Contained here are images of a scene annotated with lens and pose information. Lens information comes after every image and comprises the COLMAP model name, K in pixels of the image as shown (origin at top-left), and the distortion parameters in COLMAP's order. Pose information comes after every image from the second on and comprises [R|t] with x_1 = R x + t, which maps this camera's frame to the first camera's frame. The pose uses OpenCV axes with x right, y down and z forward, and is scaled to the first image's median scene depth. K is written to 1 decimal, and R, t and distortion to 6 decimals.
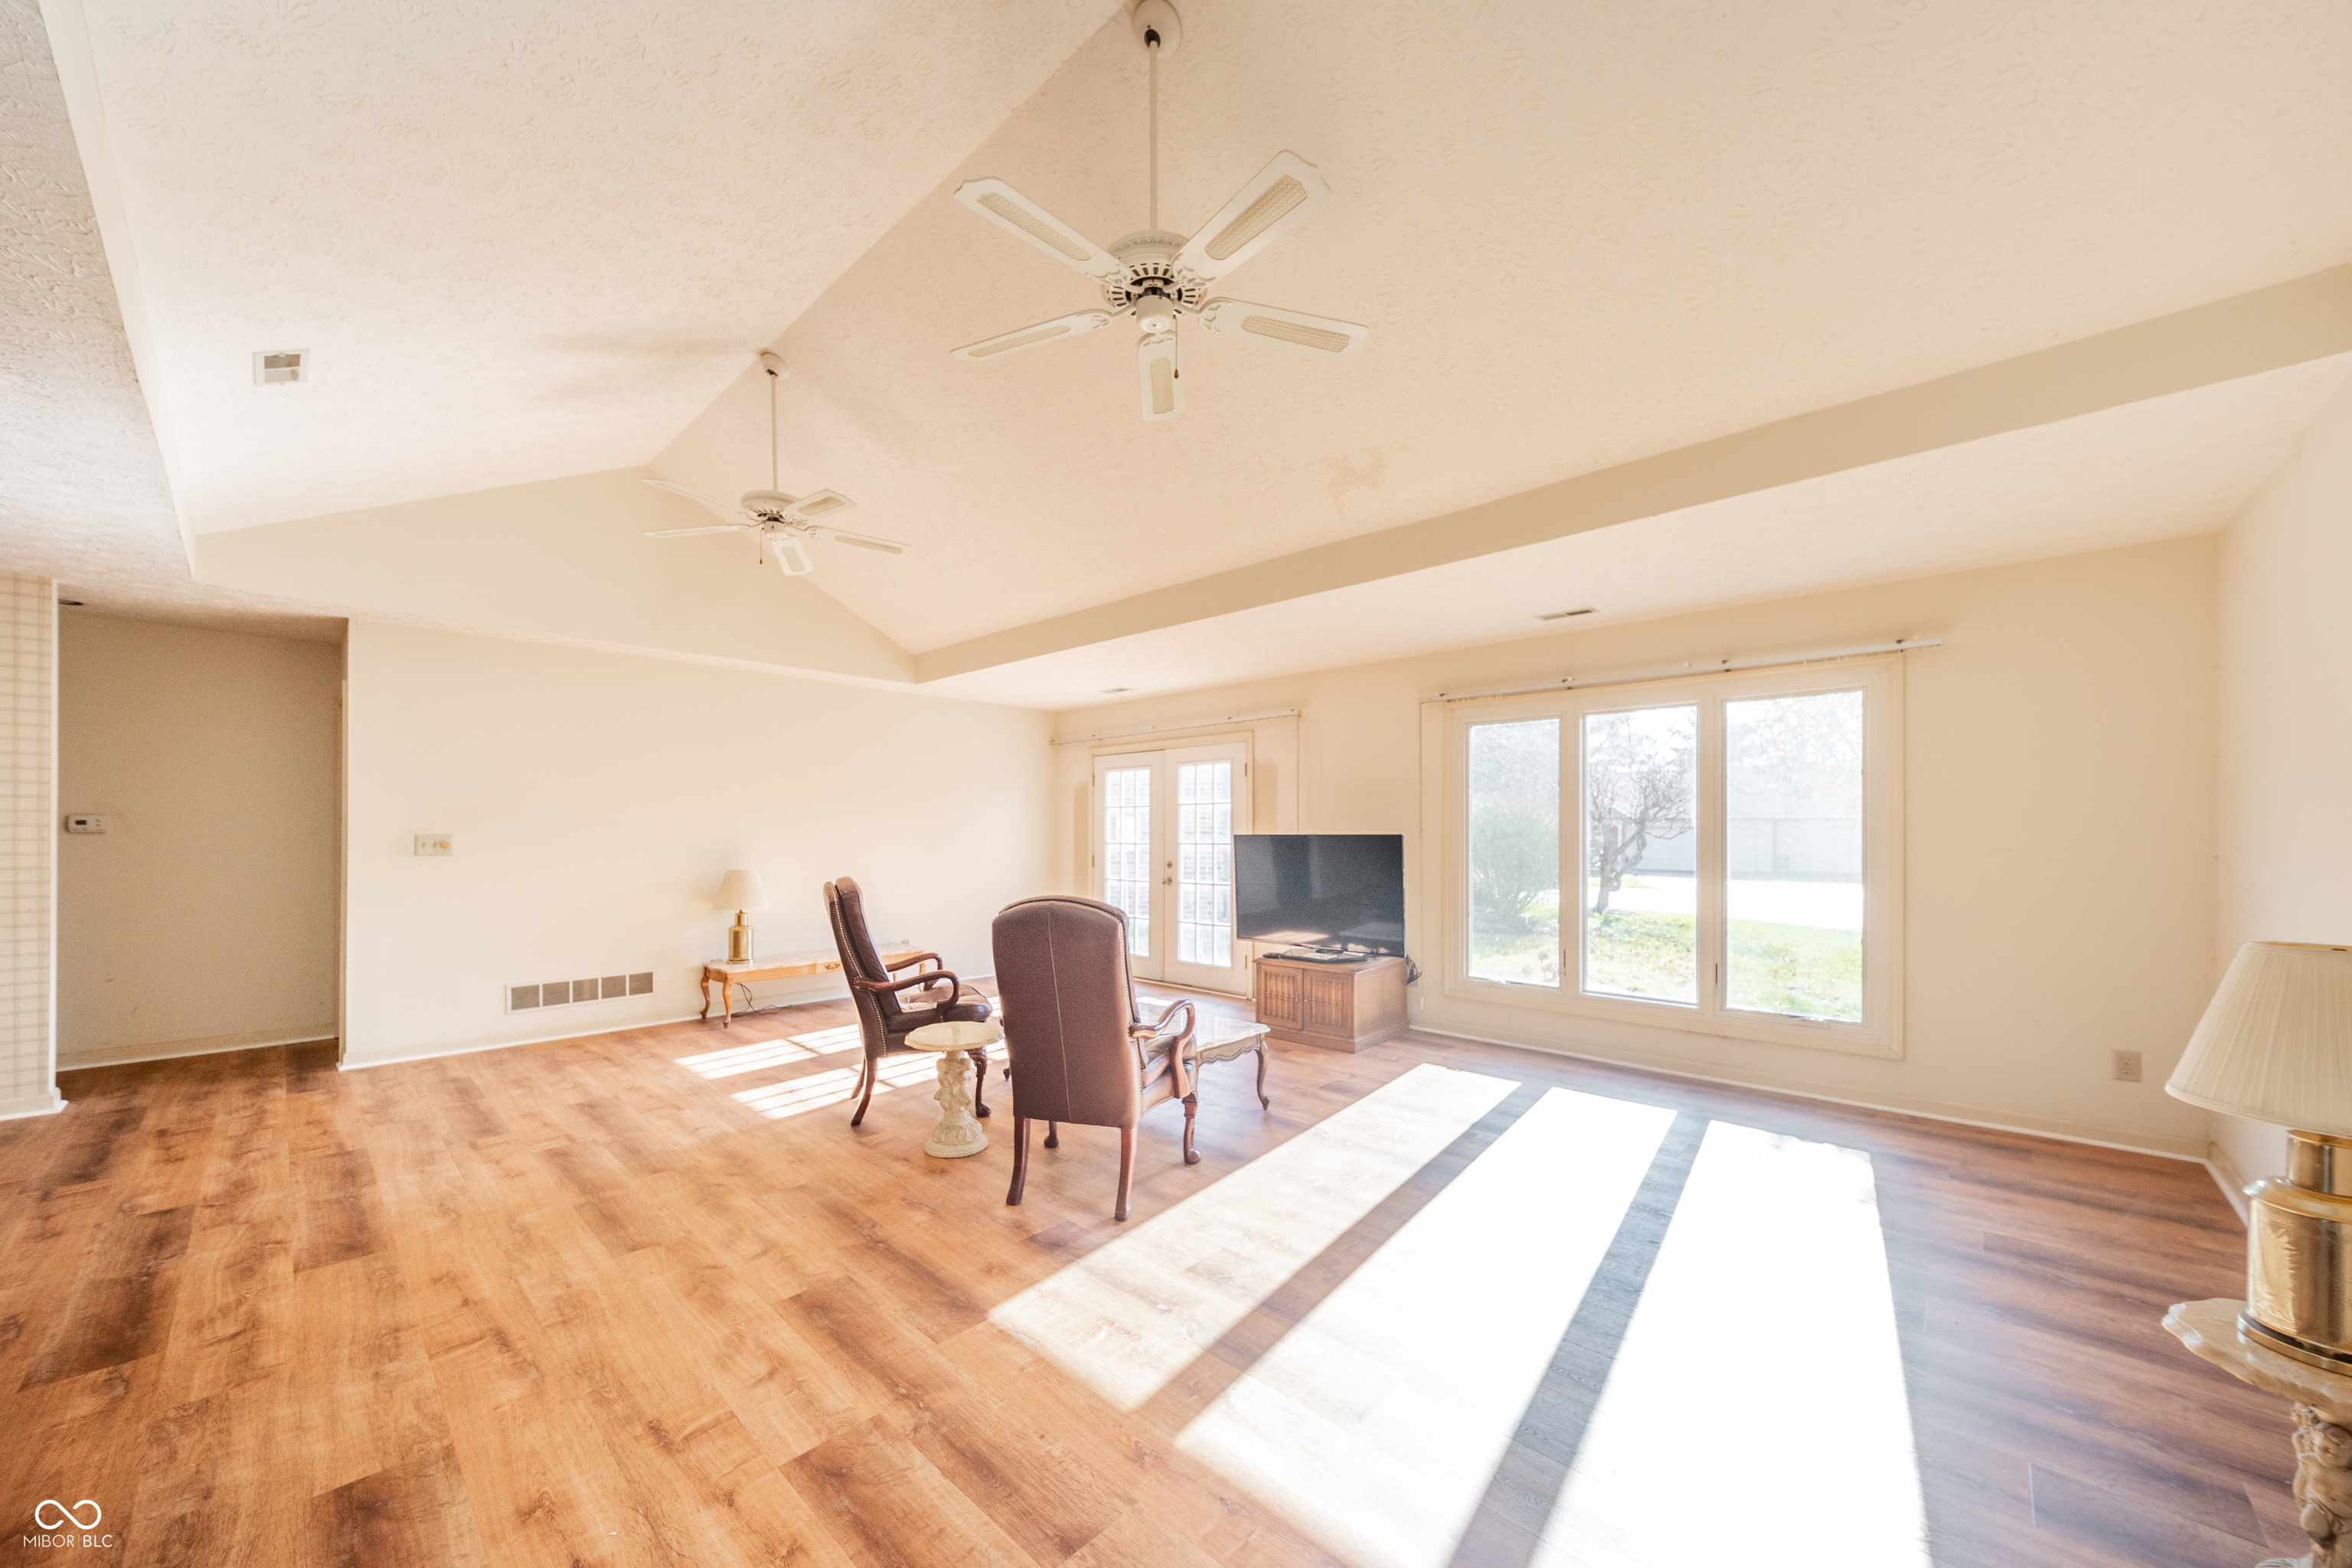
lens RADIAL K [[858.2, 0, 1190.6], [0, 858.2, 823.0], [0, 0, 1]] dist [0.007010, -0.002564]
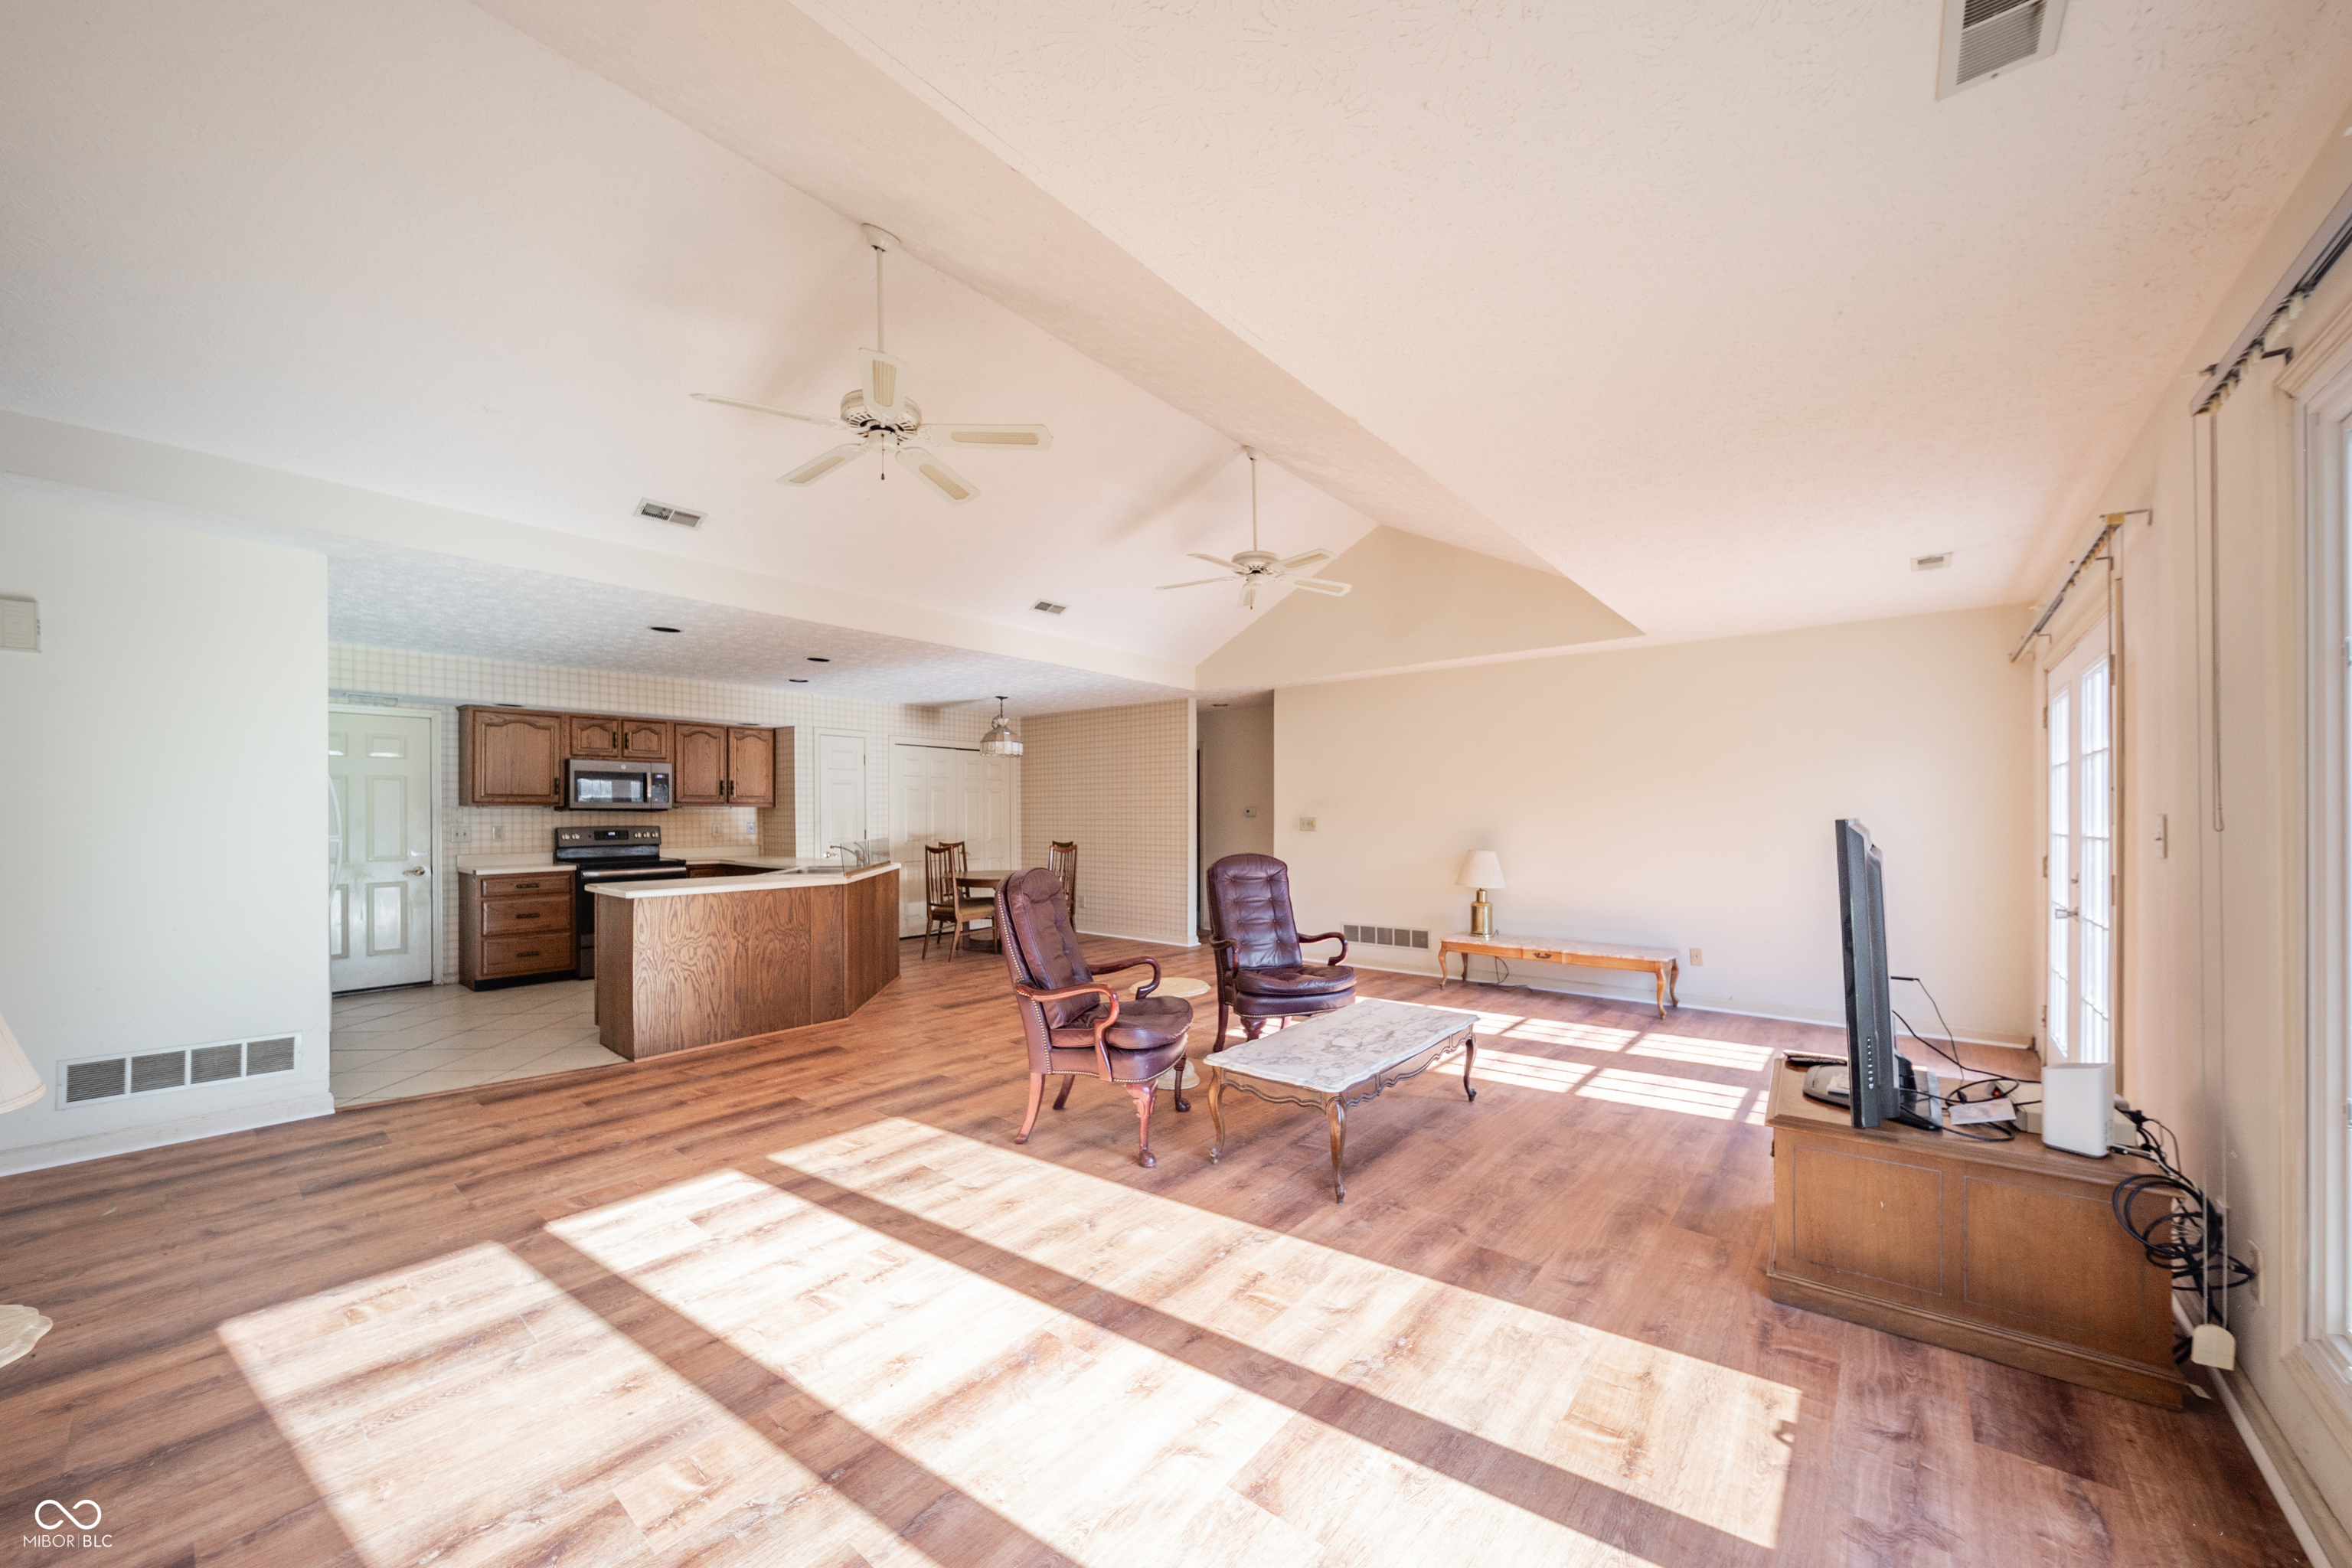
lens RADIAL K [[858.2, 0, 1169.3], [0, 858.2, 812.7], [0, 0, 1]] dist [0.007010, -0.002564]
pose [[0.045877, -0.002208, -0.998945, 0.933907], [0.014868, 0.999888, -0.001527, 0.004209], [0.998836, -0.014782, 0.045904, 0.961088]]
